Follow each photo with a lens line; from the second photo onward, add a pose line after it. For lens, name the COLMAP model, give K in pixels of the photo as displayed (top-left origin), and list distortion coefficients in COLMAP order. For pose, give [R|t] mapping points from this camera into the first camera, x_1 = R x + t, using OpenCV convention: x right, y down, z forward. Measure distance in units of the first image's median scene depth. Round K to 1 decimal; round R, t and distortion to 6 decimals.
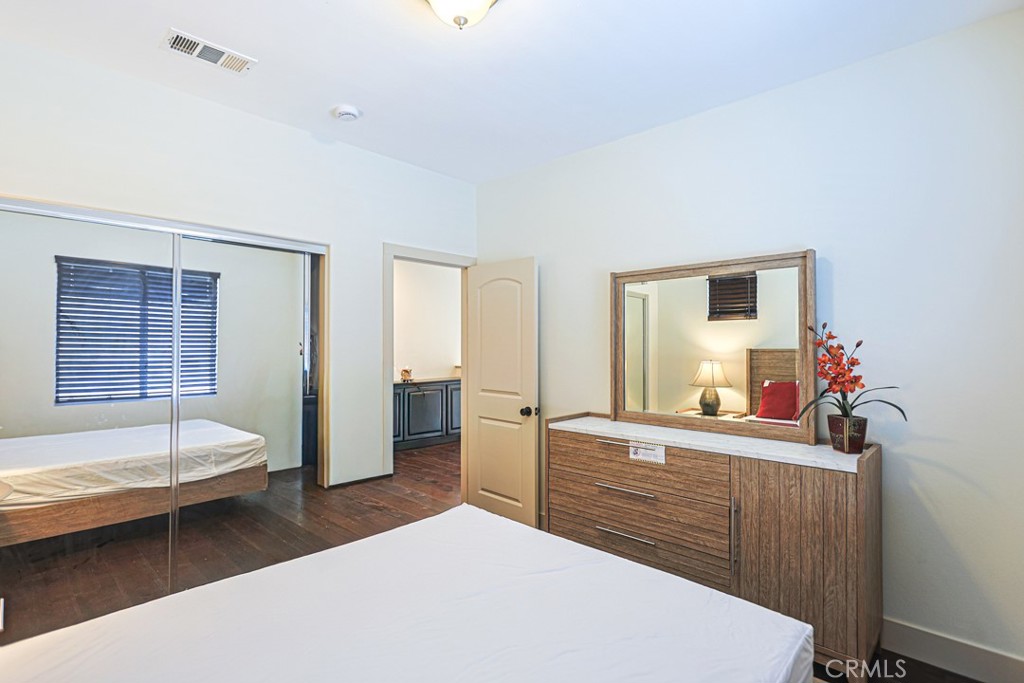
lens RADIAL K [[487.7, 0, 513.7], [0, 487.7, 340.4], [0, 0, 1]] dist [-0.012748, -0.000711]
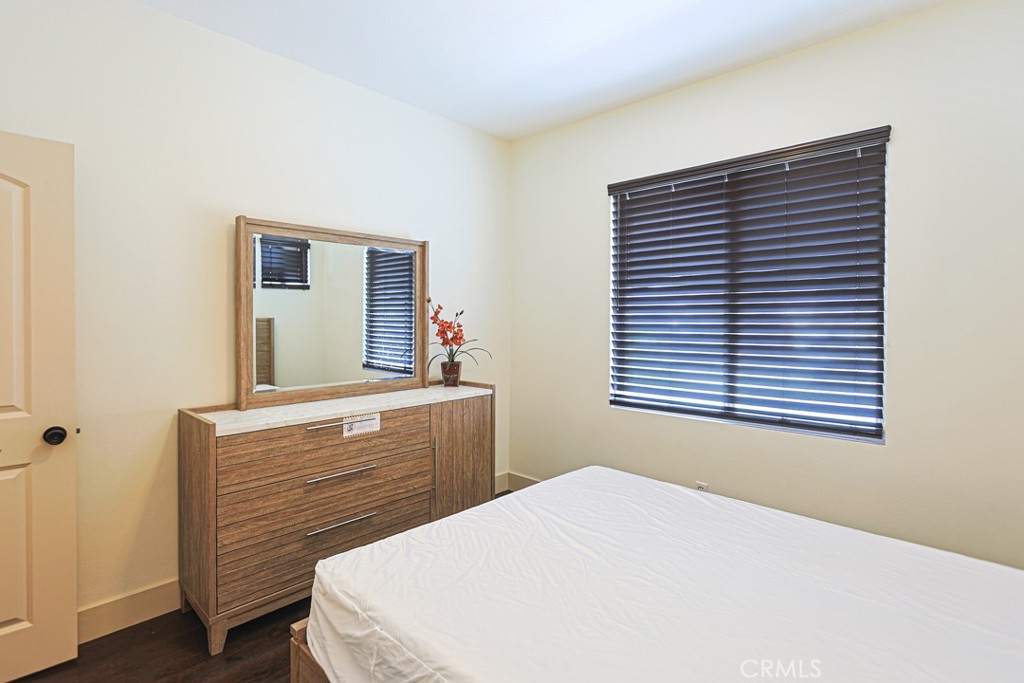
lens RADIAL K [[487.7, 0, 548.9], [0, 487.7, 318.3], [0, 0, 1]] dist [-0.012748, -0.000711]
pose [[-0.027551, -0.007849, 0.999590, -0.683539], [-0.017926, 0.999812, 0.007356, 0.007404], [-0.999460, -0.017716, -0.027687, 0.655903]]
